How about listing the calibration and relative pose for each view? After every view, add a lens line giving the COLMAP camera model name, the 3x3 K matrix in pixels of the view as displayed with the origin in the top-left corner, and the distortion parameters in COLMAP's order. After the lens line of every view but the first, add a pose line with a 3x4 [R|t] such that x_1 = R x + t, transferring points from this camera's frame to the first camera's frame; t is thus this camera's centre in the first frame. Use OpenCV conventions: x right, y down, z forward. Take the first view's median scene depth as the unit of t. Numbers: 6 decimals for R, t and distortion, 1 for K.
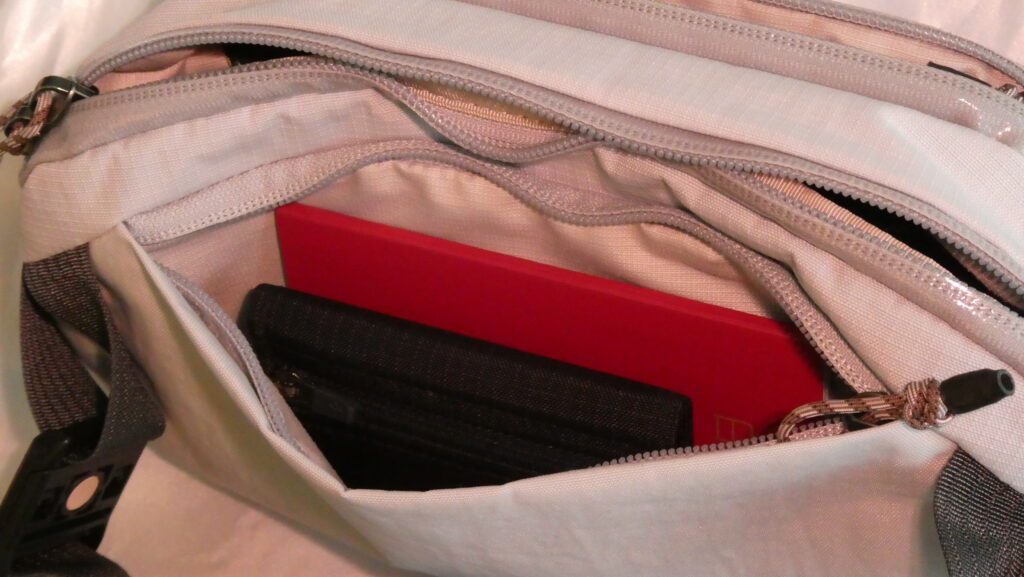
lens RADIAL K [[2262.9, 0, 512.0], [0, 2262.9, 288.5], [0, 0, 1]] dist [-0.026592, -3.653433]
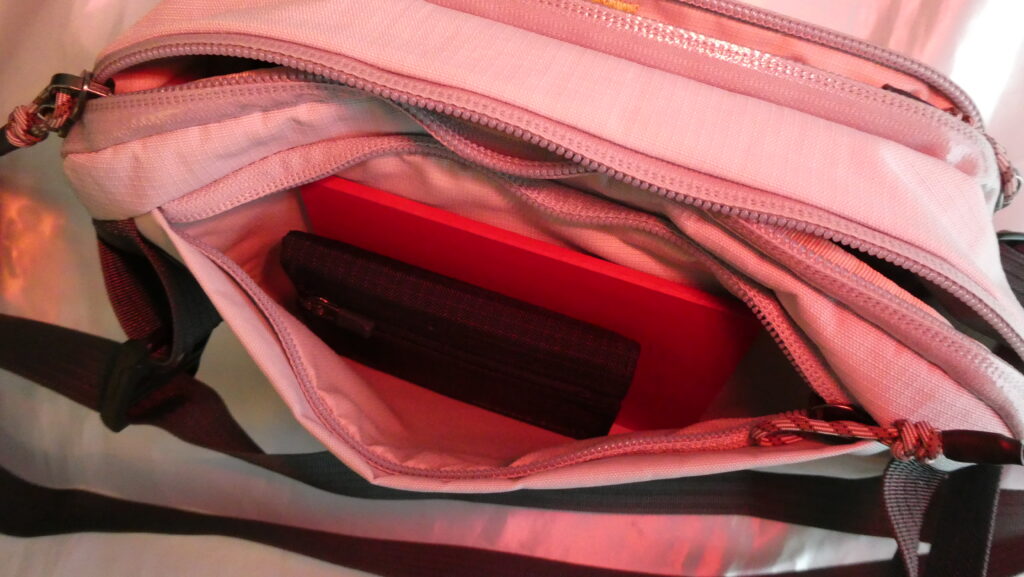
lens RADIAL K [[711.5, 0, 512.0], [0, 711.5, 288.5], [0, 0, 1]] dist [-0.029662, -0.001194]
pose [[0.989174, -0.032788, 0.143036, -0.049507], [-0.016292, 0.944156, 0.329097, -0.113720], [-0.145839, -0.327865, 0.933400, 0.647047]]
